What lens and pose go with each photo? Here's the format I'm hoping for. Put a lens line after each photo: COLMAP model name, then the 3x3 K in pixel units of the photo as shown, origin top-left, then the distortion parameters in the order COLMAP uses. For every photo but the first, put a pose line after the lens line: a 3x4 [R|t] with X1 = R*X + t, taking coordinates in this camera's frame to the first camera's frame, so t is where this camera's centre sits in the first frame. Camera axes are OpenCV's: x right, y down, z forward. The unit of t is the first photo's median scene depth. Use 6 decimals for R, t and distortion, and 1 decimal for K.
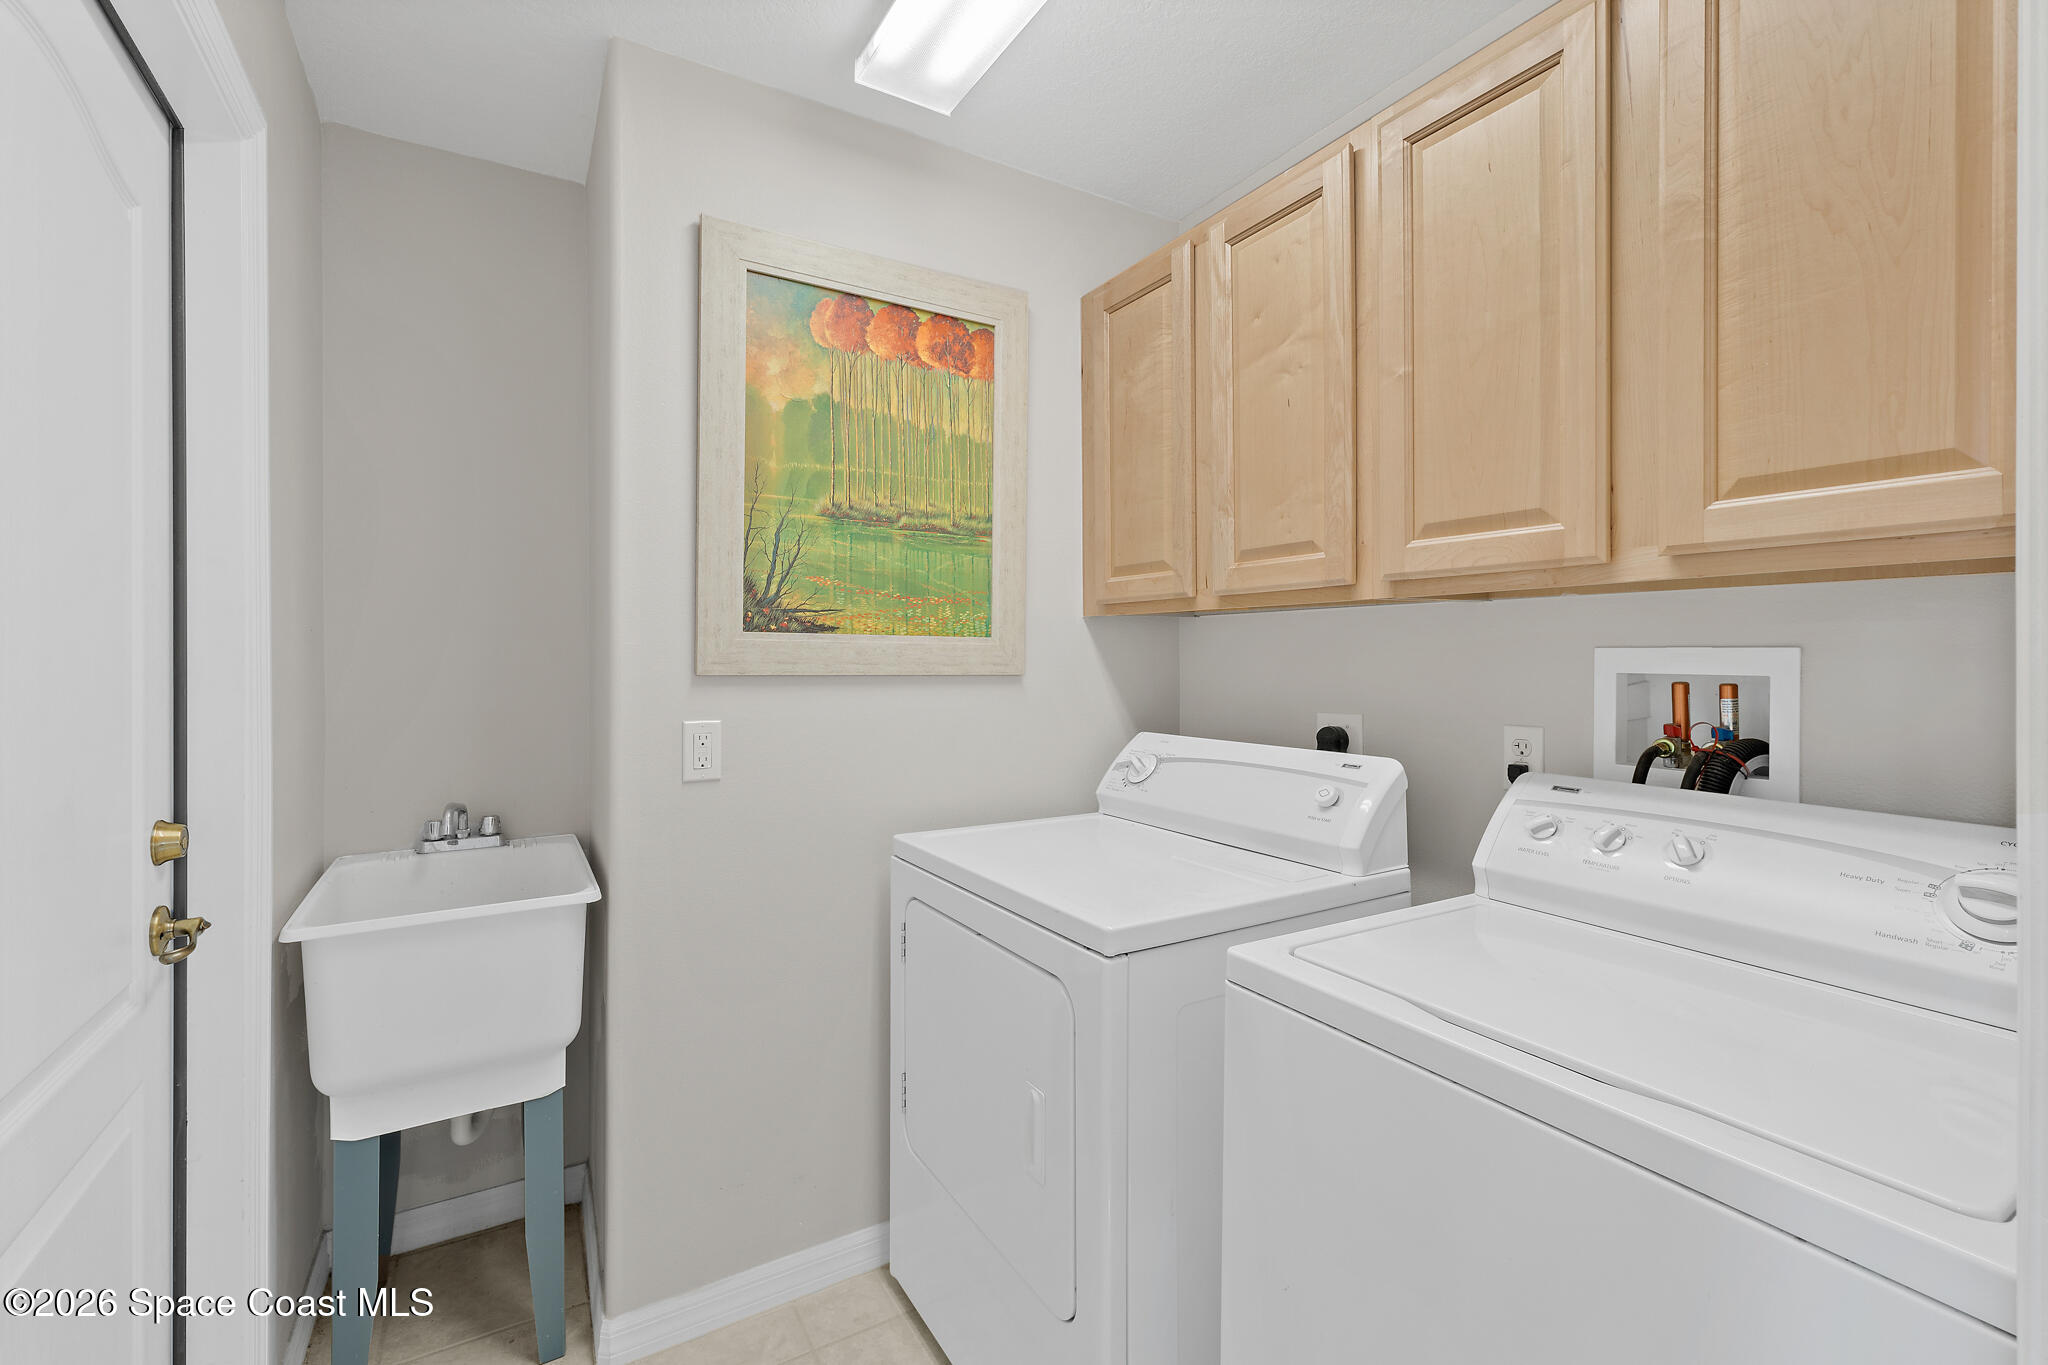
lens RADIAL K [[874.4, 0, 1013.5], [0, 874.4, 662.6], [0, 0, 1]] dist [0.002660, 0.000118]
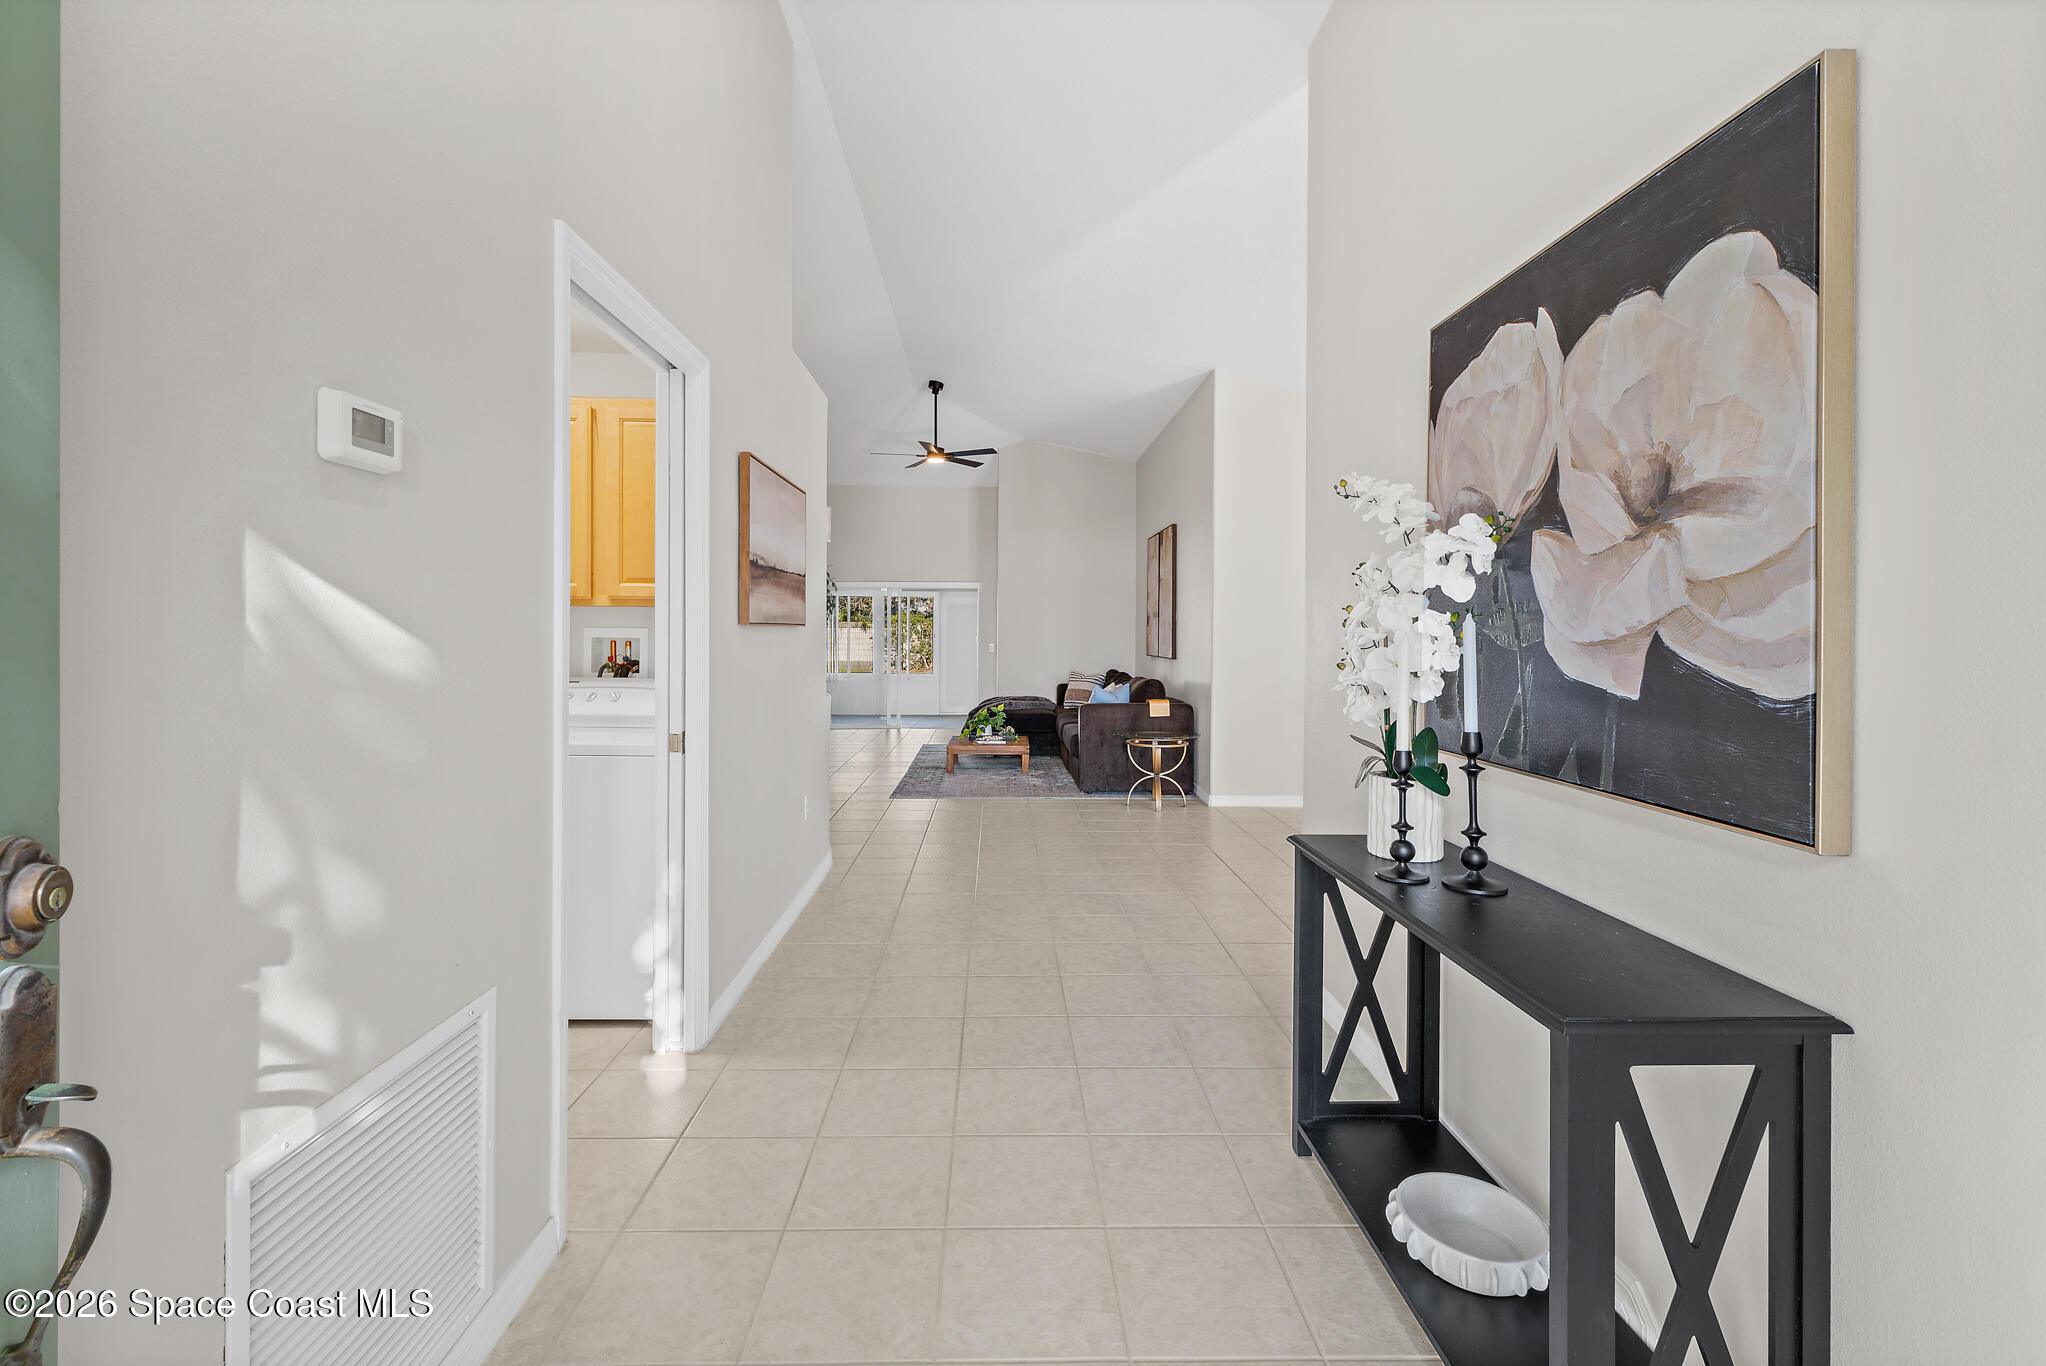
lens RADIAL K [[906.8, 0, 1020.0], [0, 906.8, 632.8], [0, 0, 1]] dist [0.001136, 0.000110]
pose [[0.483313, 0.000801, 0.875447, -1.127960], [-0.003359, 0.999994, 0.000940, -0.008668], [-0.875441, -0.003395, 0.483313, -1.513866]]
